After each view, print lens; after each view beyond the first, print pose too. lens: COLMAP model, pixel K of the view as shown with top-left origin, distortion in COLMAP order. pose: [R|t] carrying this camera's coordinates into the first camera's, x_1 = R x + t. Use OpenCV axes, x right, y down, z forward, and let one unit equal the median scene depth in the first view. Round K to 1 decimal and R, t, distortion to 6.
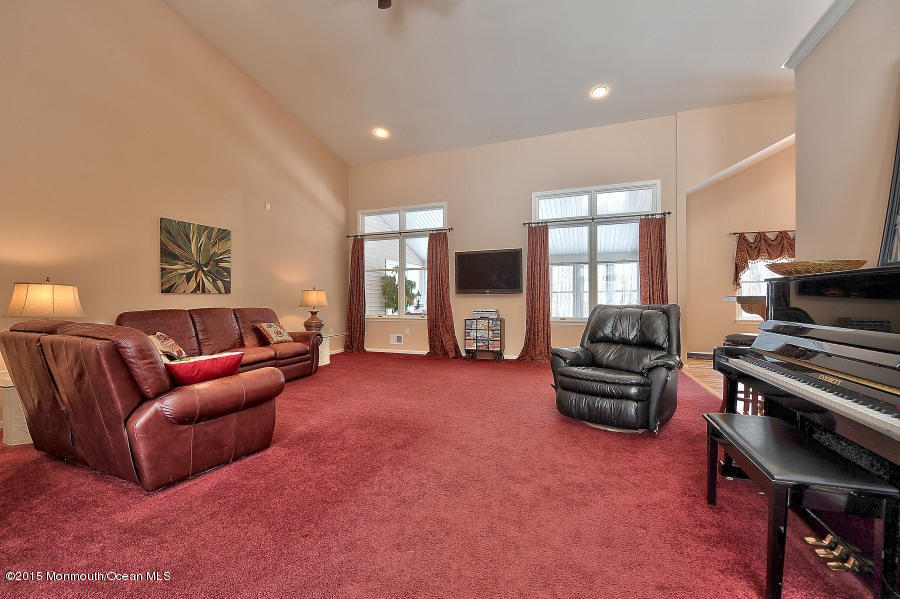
lens RADIAL K [[360.3, 0, 450.5], [0, 360.3, 299.8], [0, 0, 1]] dist [-0.016577, -0.000973]
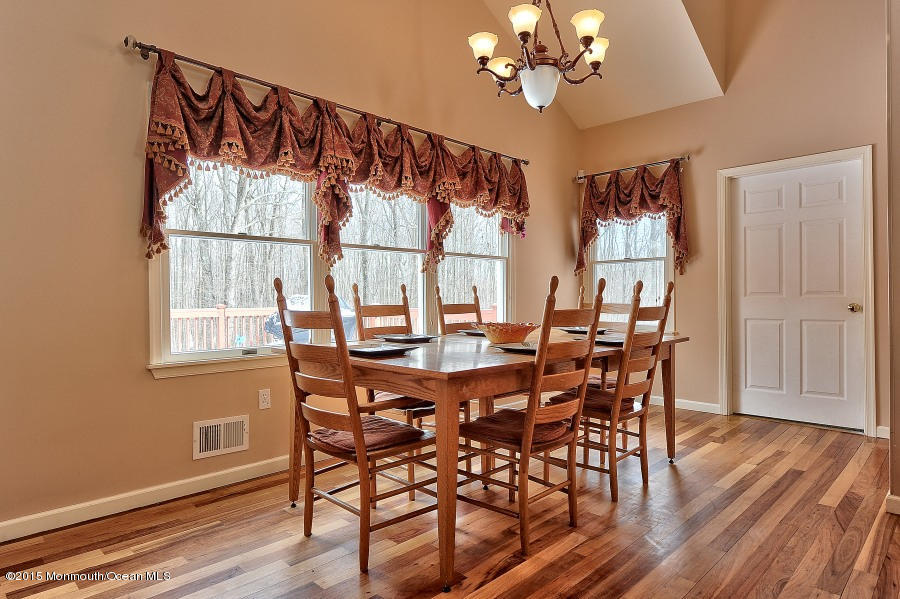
lens RADIAL K [[511.6, 0, 446.0], [0, 511.6, 298.0], [0, 0, 1]] dist [-0.007043, -0.002673]
pose [[0.416464, -0.003740, 0.909144, 0.703838], [0.009161, 0.999958, -0.000083, 0.006079], [-0.909106, 0.008363, 0.416481, 0.821833]]
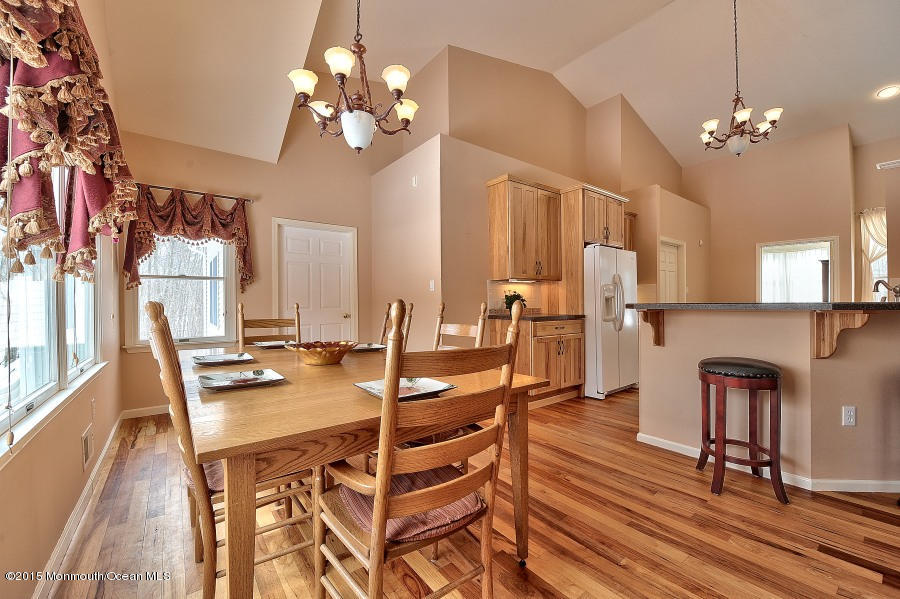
lens RADIAL K [[360.3, 0, 450.4], [0, 360.3, 299.2], [0, 0, 1]] dist [-0.016577, -0.000973]
pose [[-0.852964, 0.010971, 0.521854, 0.914627], [0.011871, 0.999928, -0.001617, -0.011534], [-0.521834, 0.004816, -0.853033, 1.267892]]
